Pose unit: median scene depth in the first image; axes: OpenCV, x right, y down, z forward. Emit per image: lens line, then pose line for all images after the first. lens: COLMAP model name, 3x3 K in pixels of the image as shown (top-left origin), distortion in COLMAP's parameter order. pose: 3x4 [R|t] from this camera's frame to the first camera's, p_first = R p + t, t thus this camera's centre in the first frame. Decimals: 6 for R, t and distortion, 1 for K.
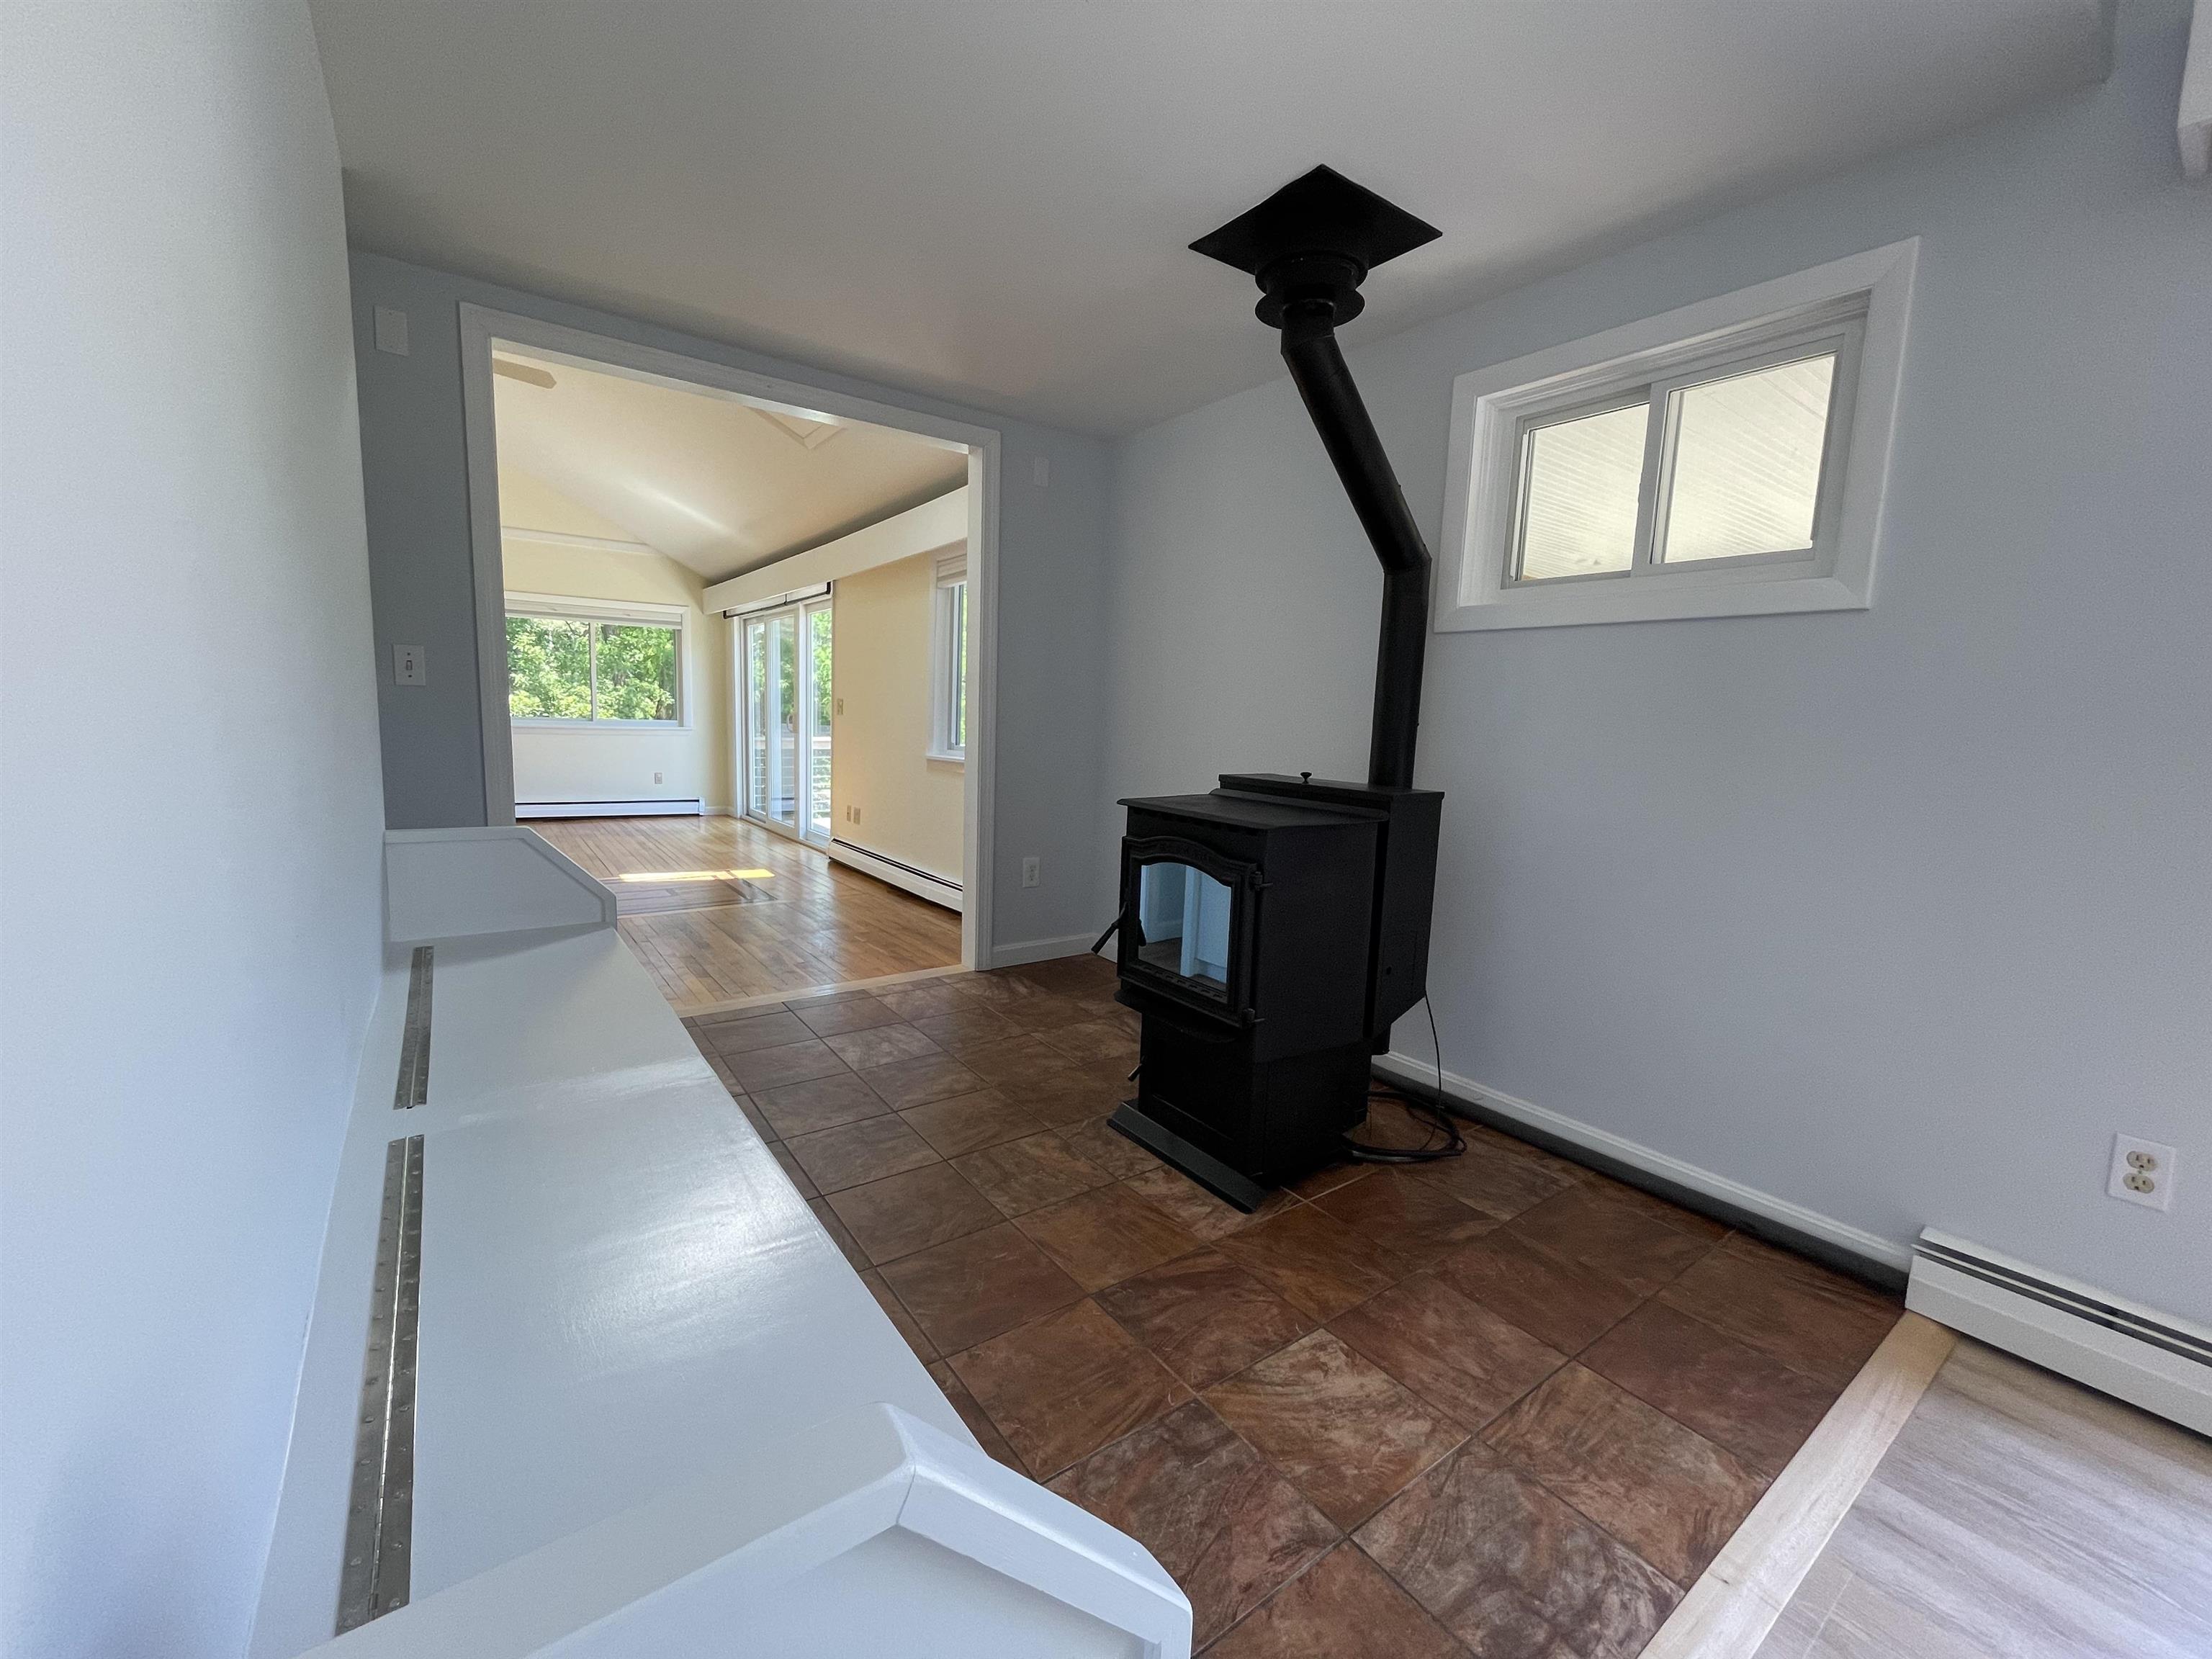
lens RADIAL K [[896.4, 0, 1107.7], [0, 896.4, 830.9], [0, 0, 1]] dist [-0.003841, -0.000277]
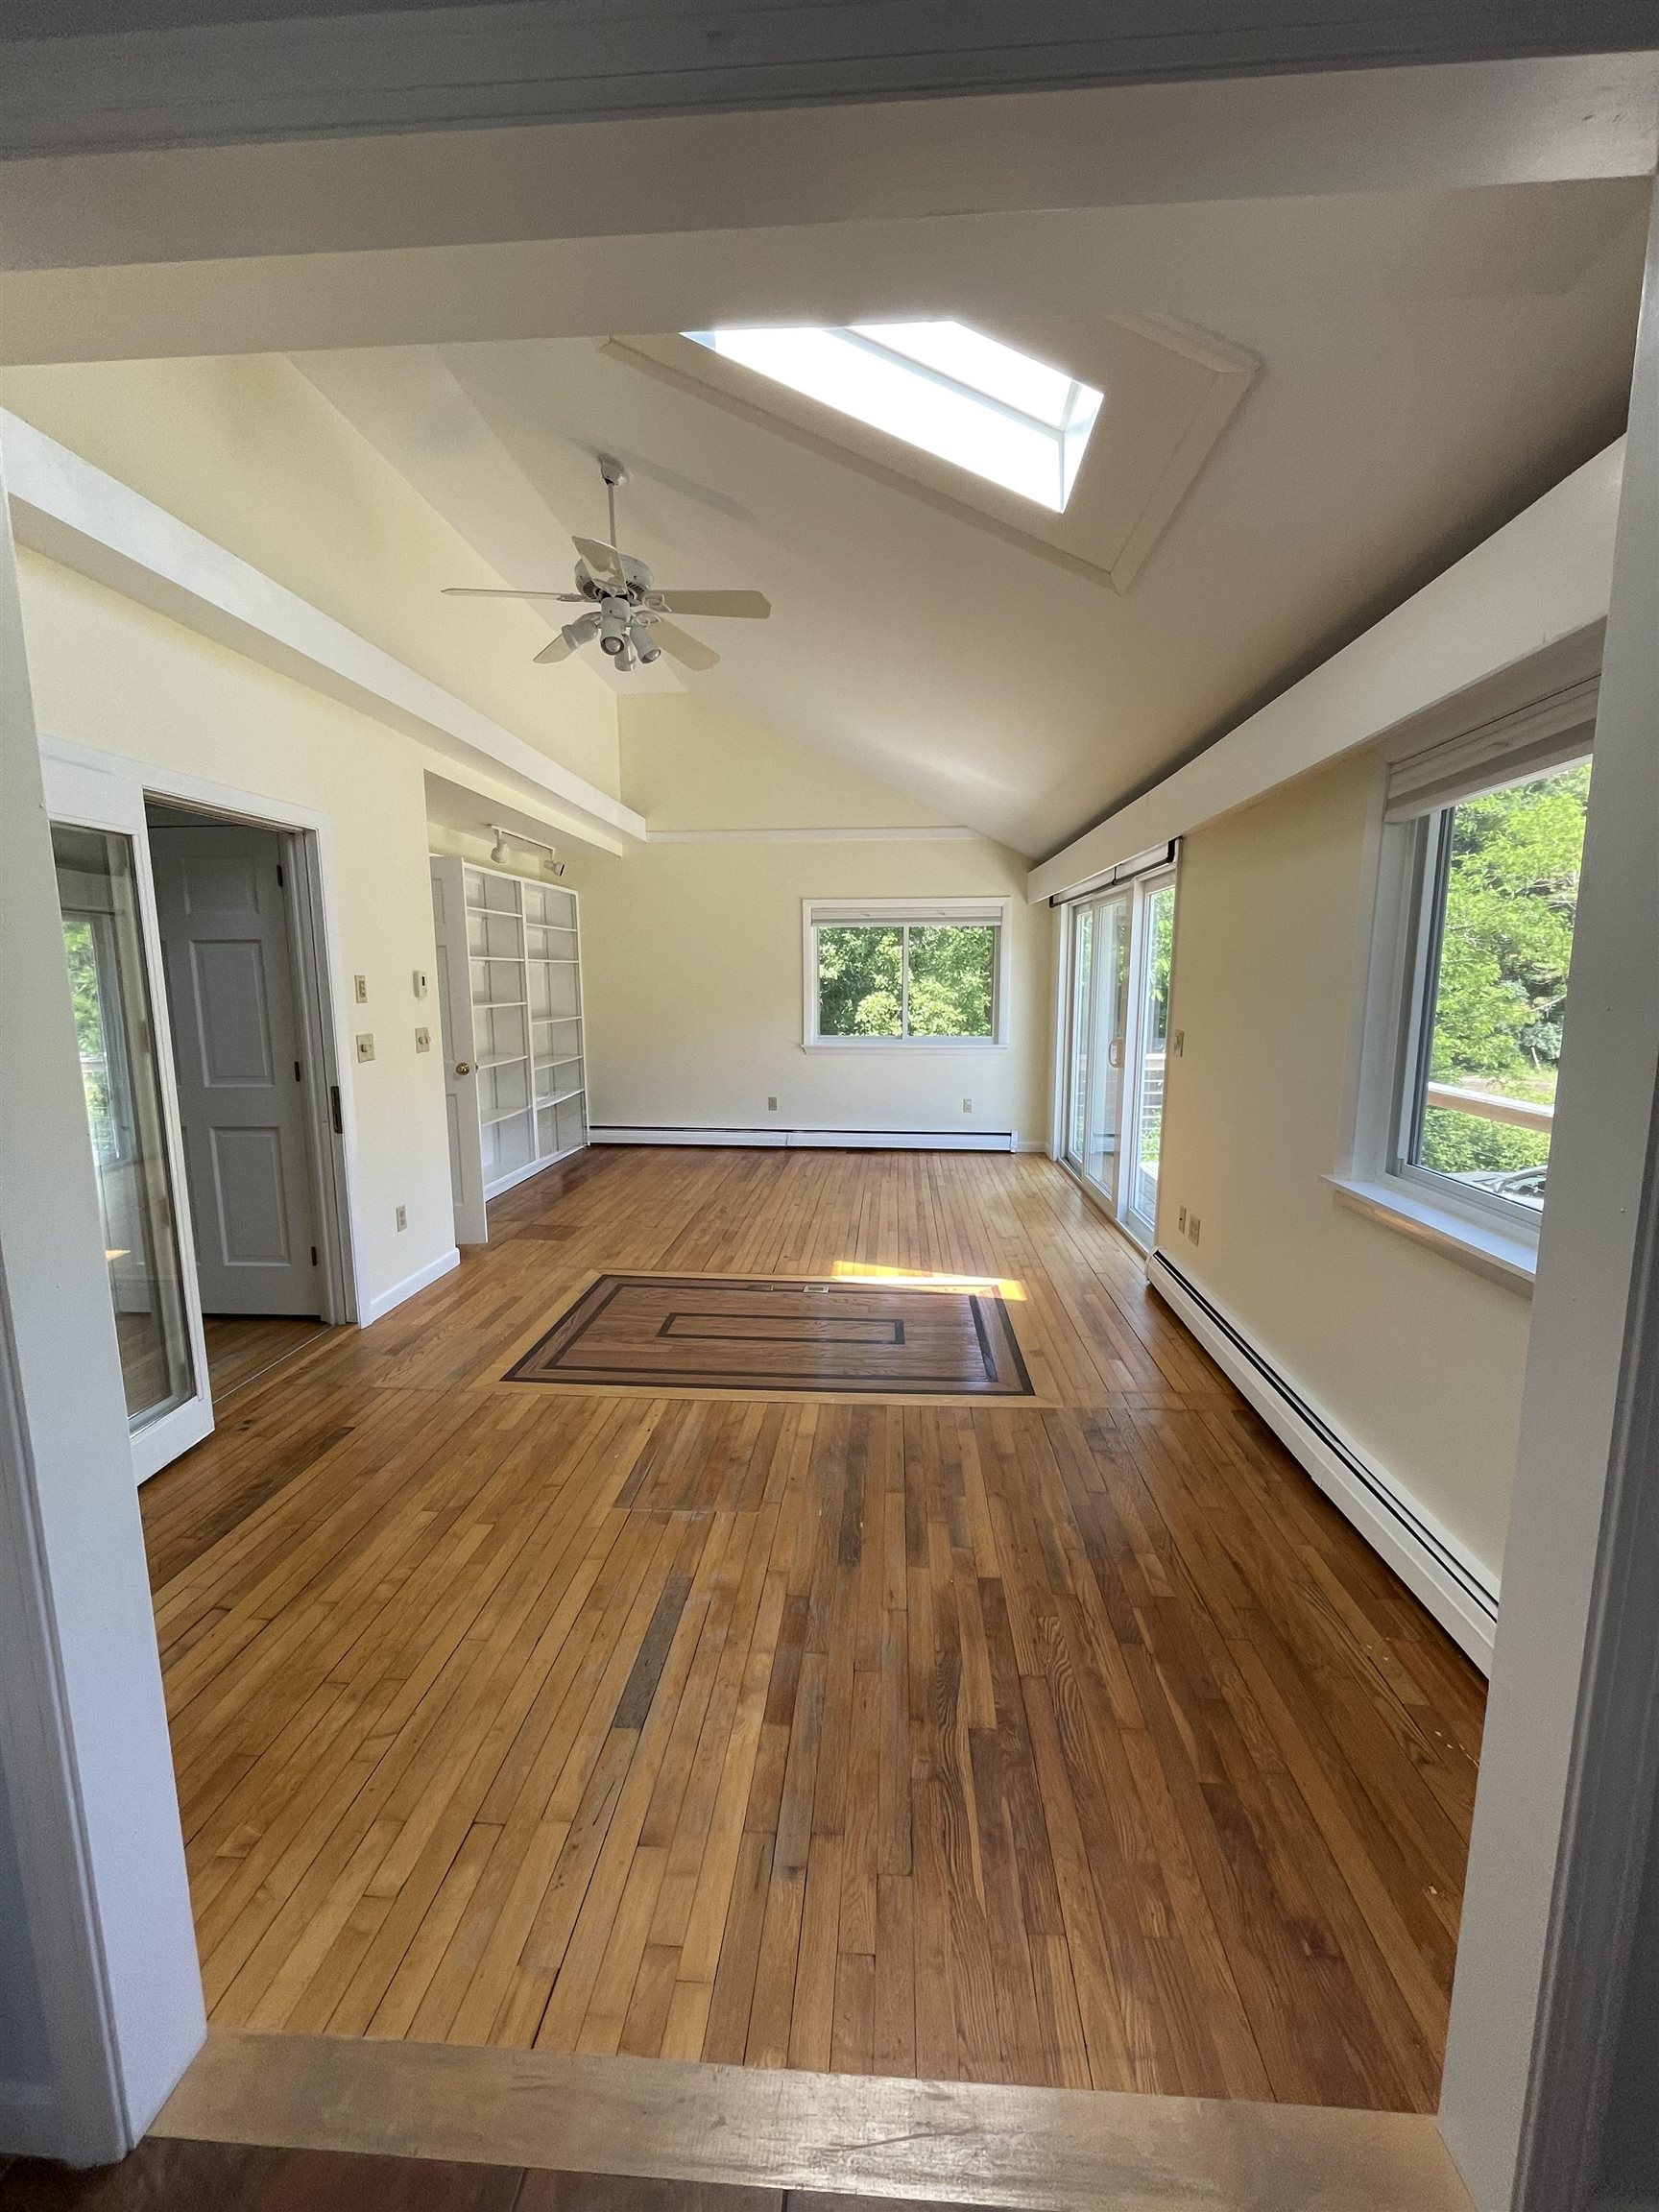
lens RADIAL K [[896.4, 0, 832.6], [0, 896.4, 1105.4], [0, 0, 1]] dist [-0.003841, -0.000277]
pose [[0.765637, 0.054530, -0.640958, -0.064687], [-0.050227, 0.998426, 0.024944, -0.076743], [0.641309, 0.013096, 0.767171, 0.289308]]
